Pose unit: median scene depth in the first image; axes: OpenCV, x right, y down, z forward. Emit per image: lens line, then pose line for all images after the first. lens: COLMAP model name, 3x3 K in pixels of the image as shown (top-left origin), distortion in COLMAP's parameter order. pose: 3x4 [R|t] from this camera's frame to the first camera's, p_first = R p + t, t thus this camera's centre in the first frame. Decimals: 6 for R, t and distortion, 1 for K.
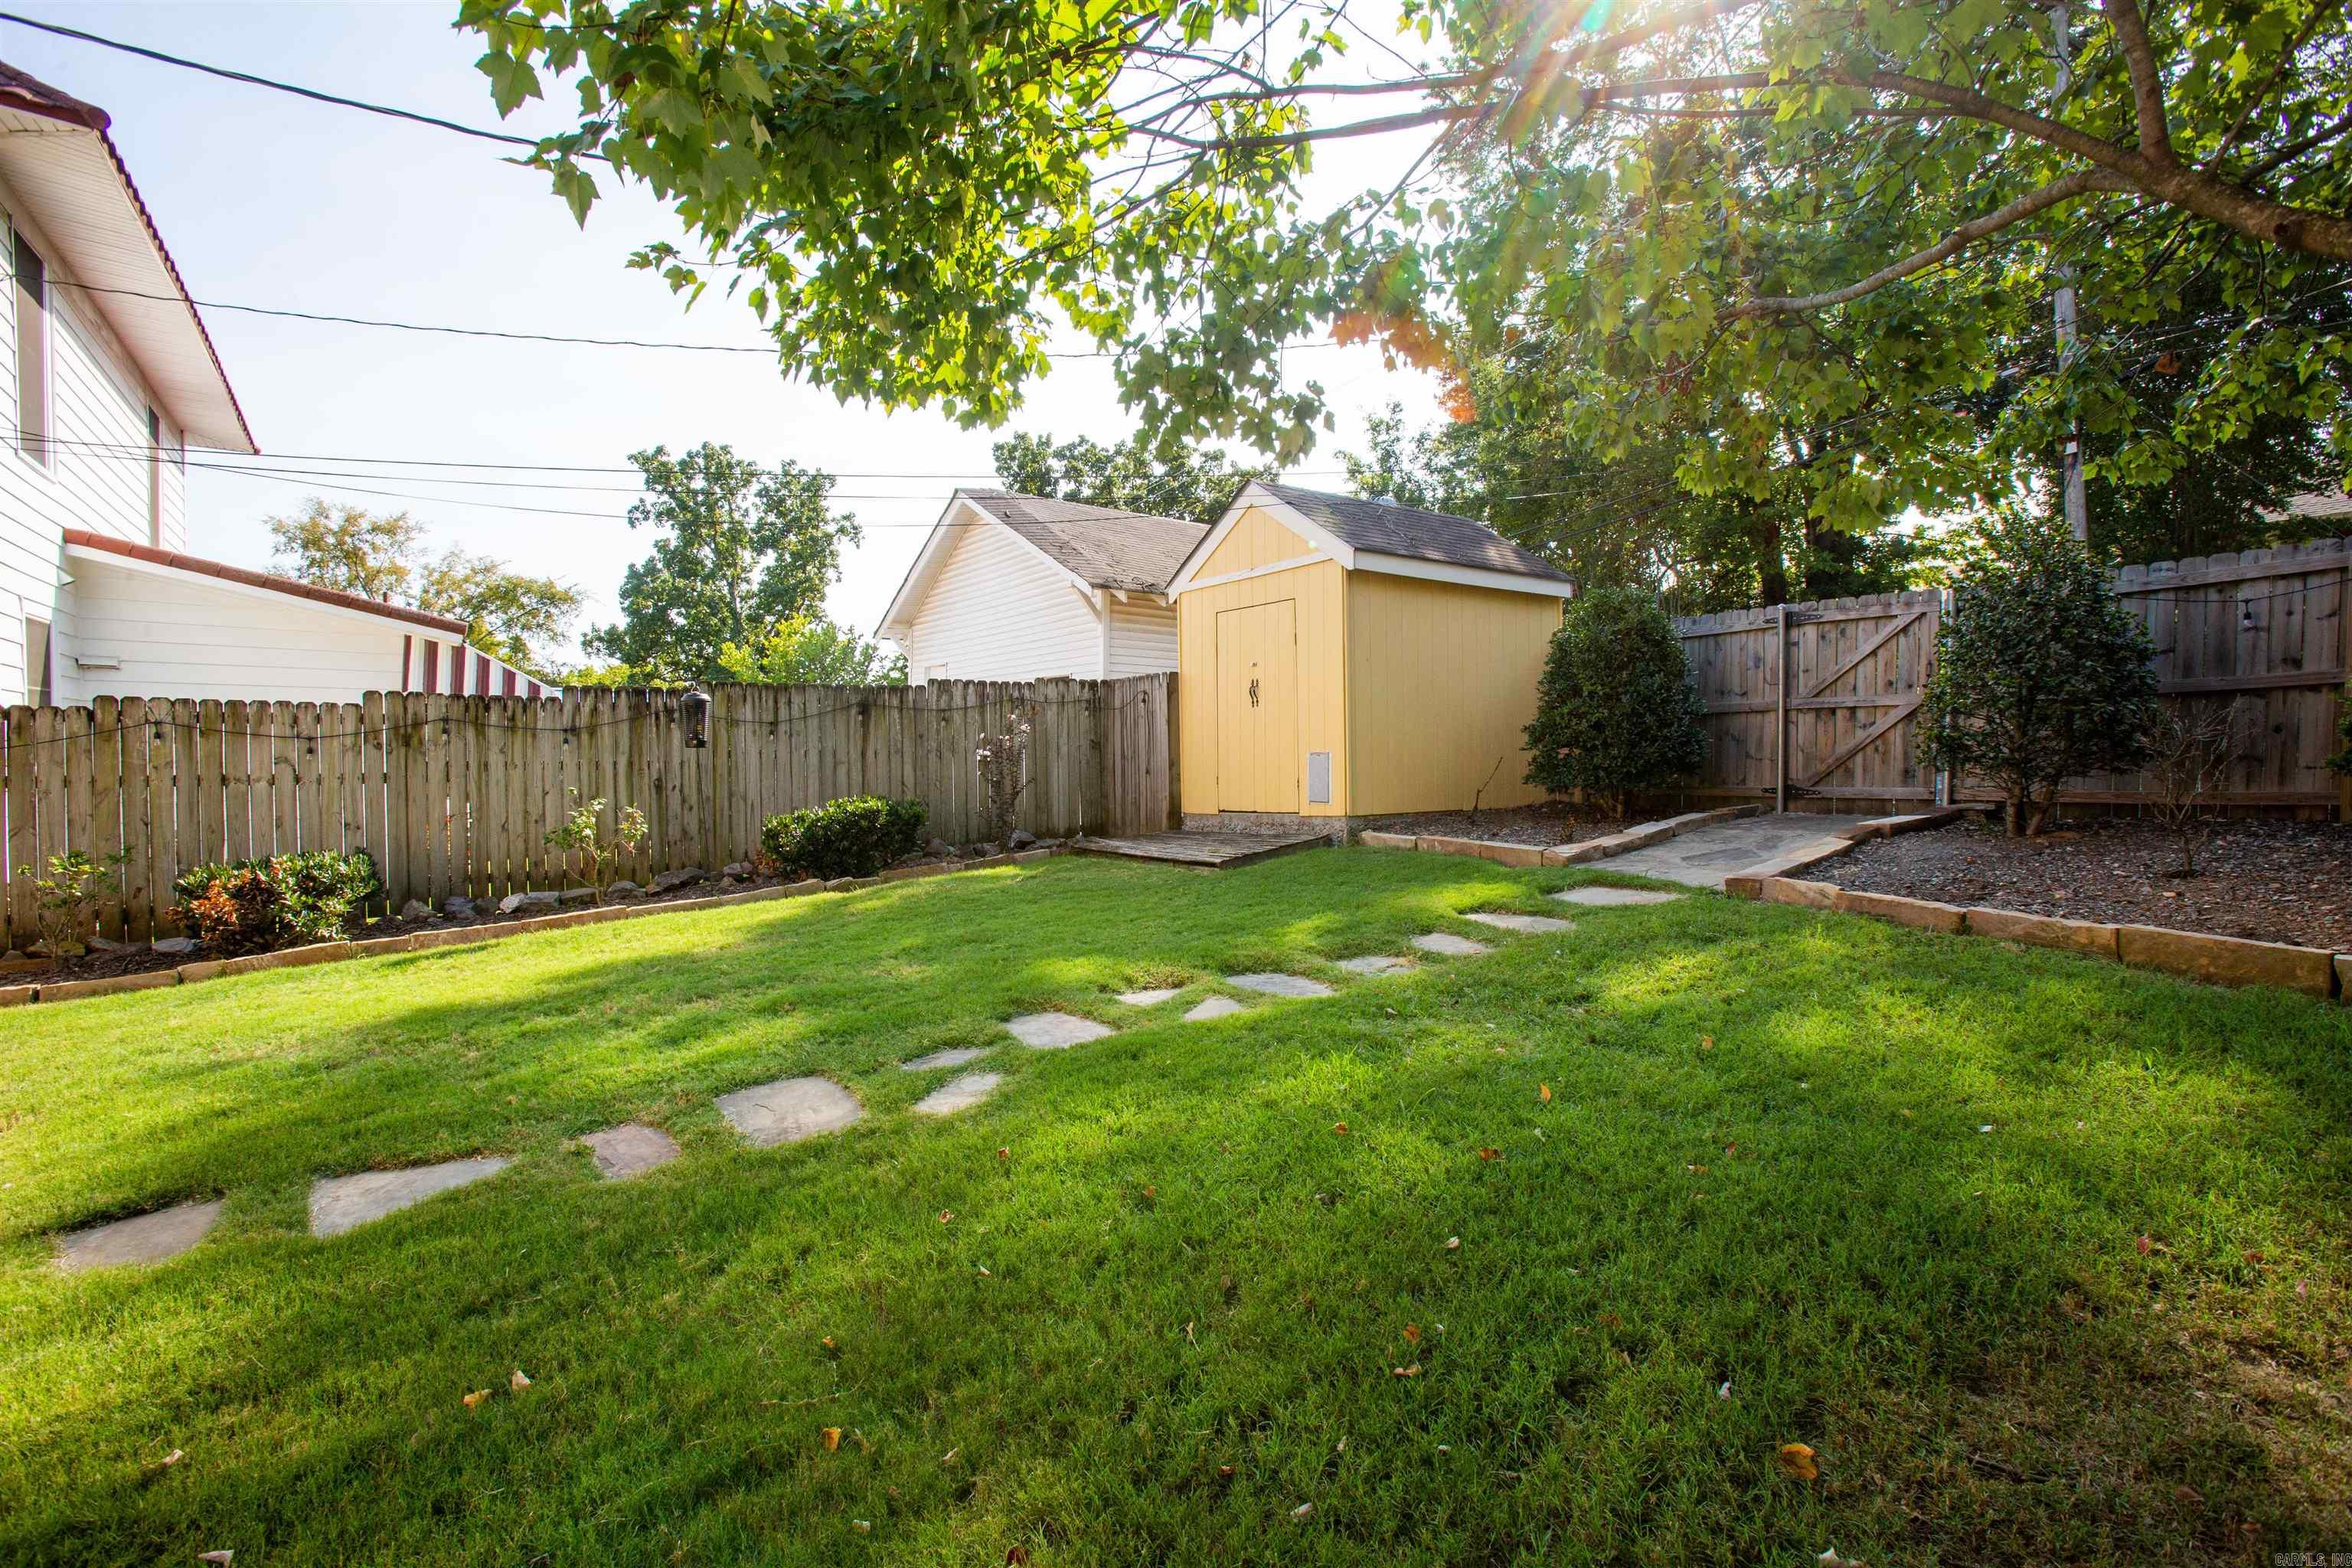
lens RADIAL K [[1071.8, 0, 1152.5], [0, 1071.8, 780.0], [0, 0, 1]] dist [-0.078343, 0.032574]
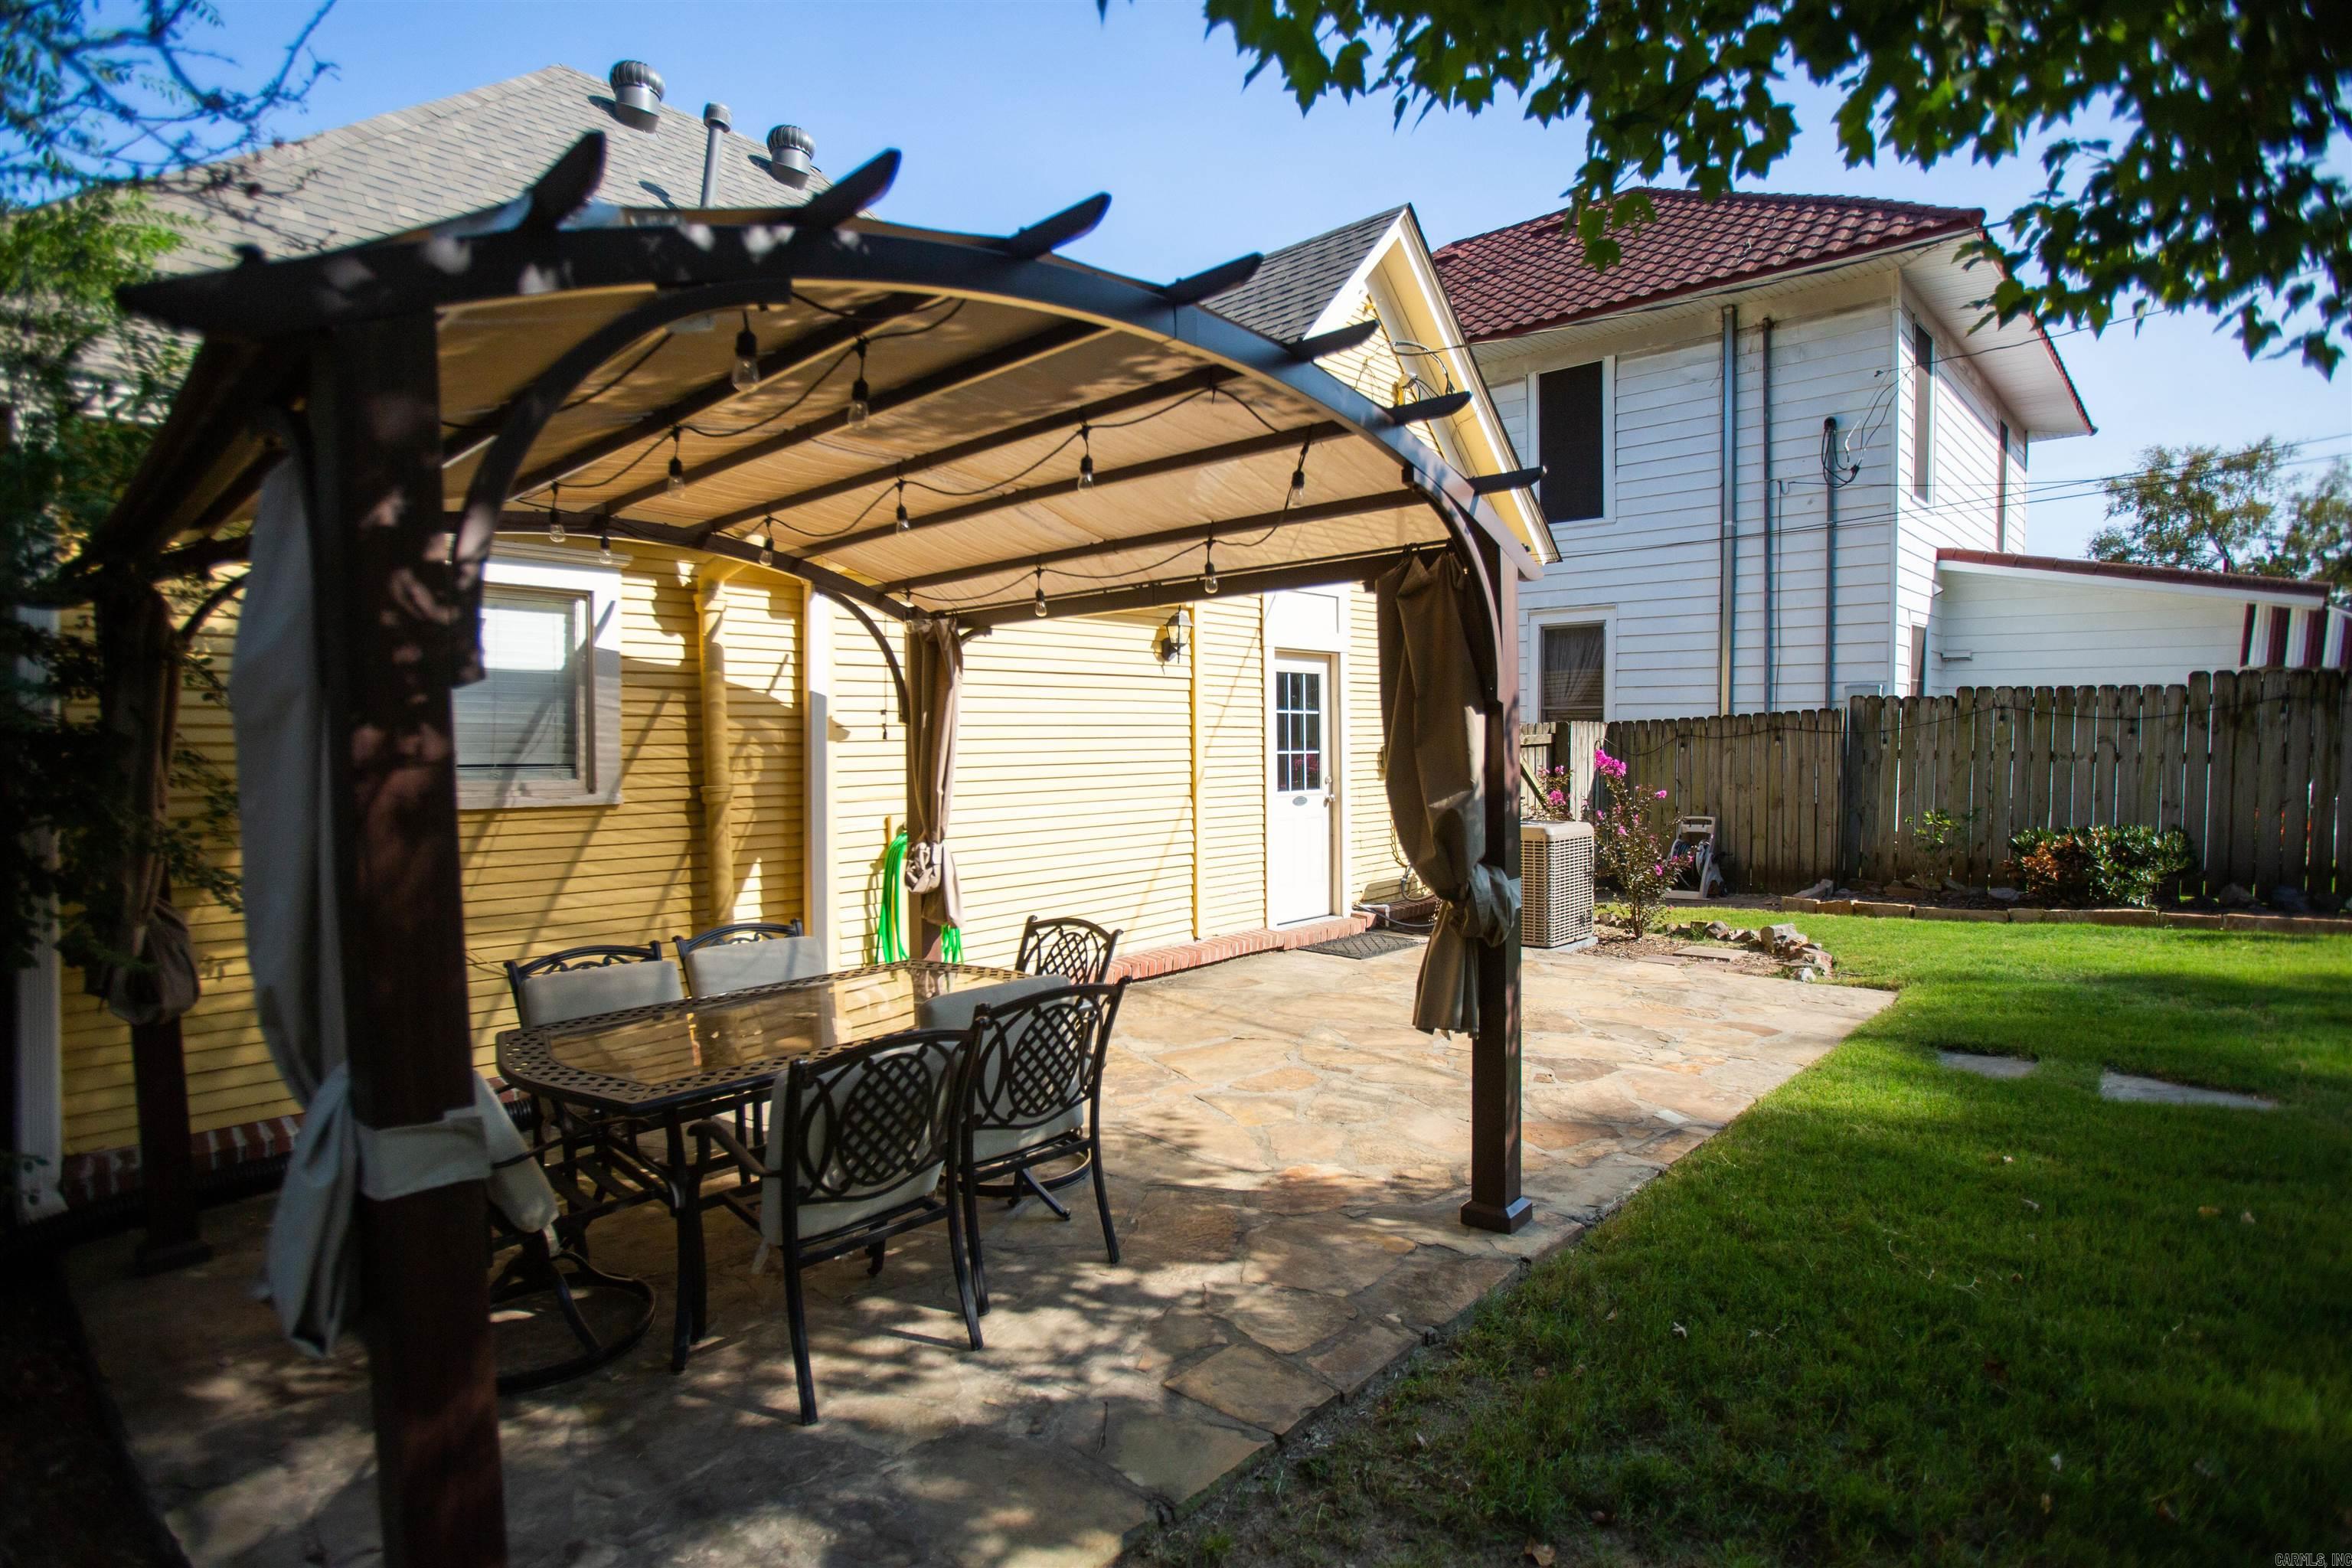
lens RADIAL K [[1132.6, 0, 1176.0], [0, 1132.6, 784.0], [0, 0, 1]] dist [-0.042784, 0.014680]
pose [[0.169838, 0.046626, -0.984368, 0.147113], [-0.022300, 0.998806, 0.043462, -0.001151], [0.985220, 0.014570, 0.170675, -0.172198]]
